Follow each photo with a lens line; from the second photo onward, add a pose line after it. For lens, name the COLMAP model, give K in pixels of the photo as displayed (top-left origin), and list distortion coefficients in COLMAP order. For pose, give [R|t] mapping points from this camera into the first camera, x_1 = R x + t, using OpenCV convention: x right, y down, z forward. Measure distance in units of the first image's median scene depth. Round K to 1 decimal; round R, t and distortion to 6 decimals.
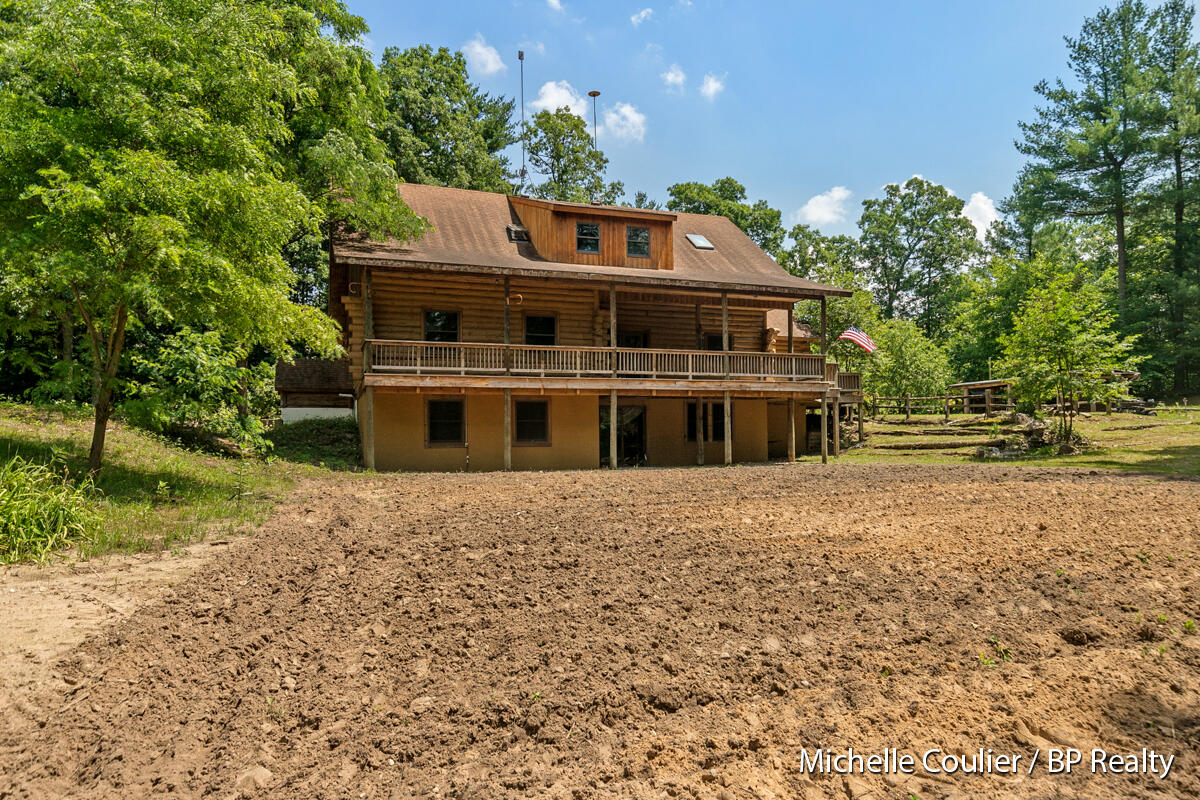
lens RADIAL K [[766.7, 0, 600.0], [0, 766.7, 400.0], [0, 0, 1]] dist [-0.002412, -0.000249]
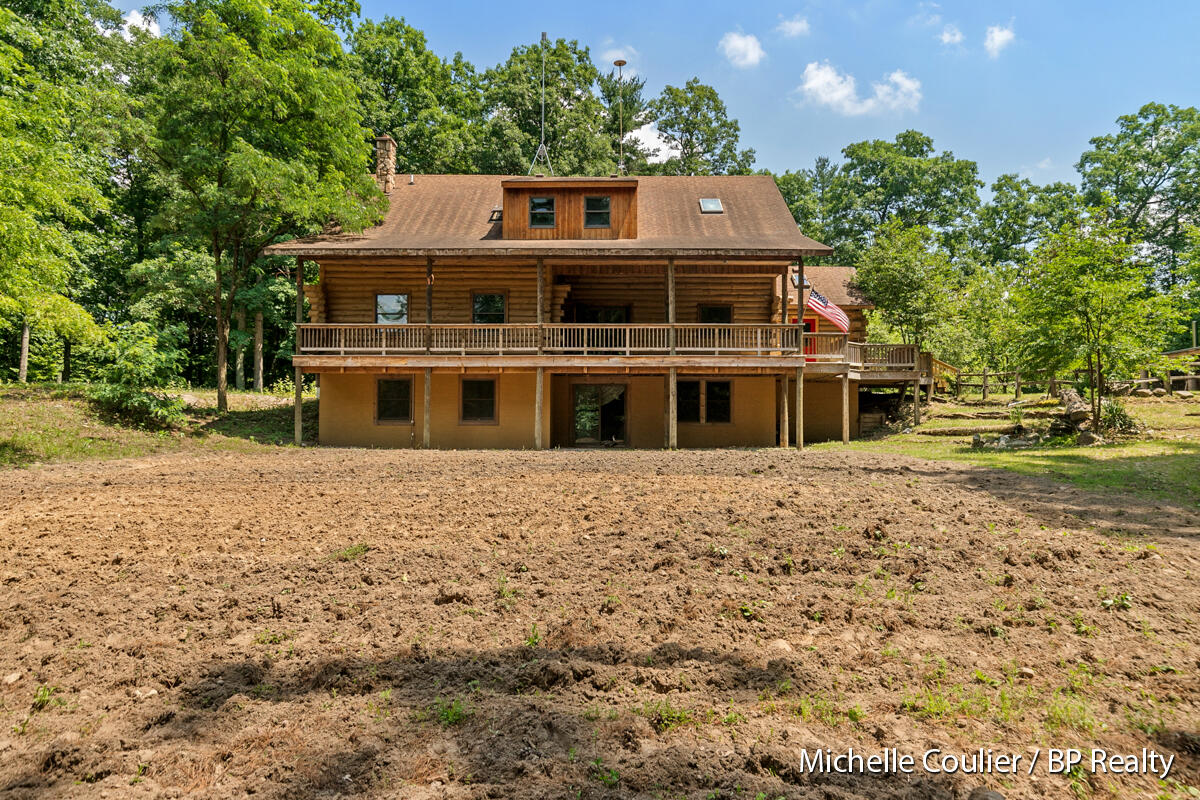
lens RADIAL K [[754.0, 0, 600.2], [0, 754.0, 376.7], [0, 0, 1]] dist [-0.005971, -0.000708]
pose [[0.934677, -0.007675, -0.355417, 0.403115], [0.006109, 0.999966, -0.005529, 0.003833], [0.355447, 0.002996, 0.934692, 0.132761]]
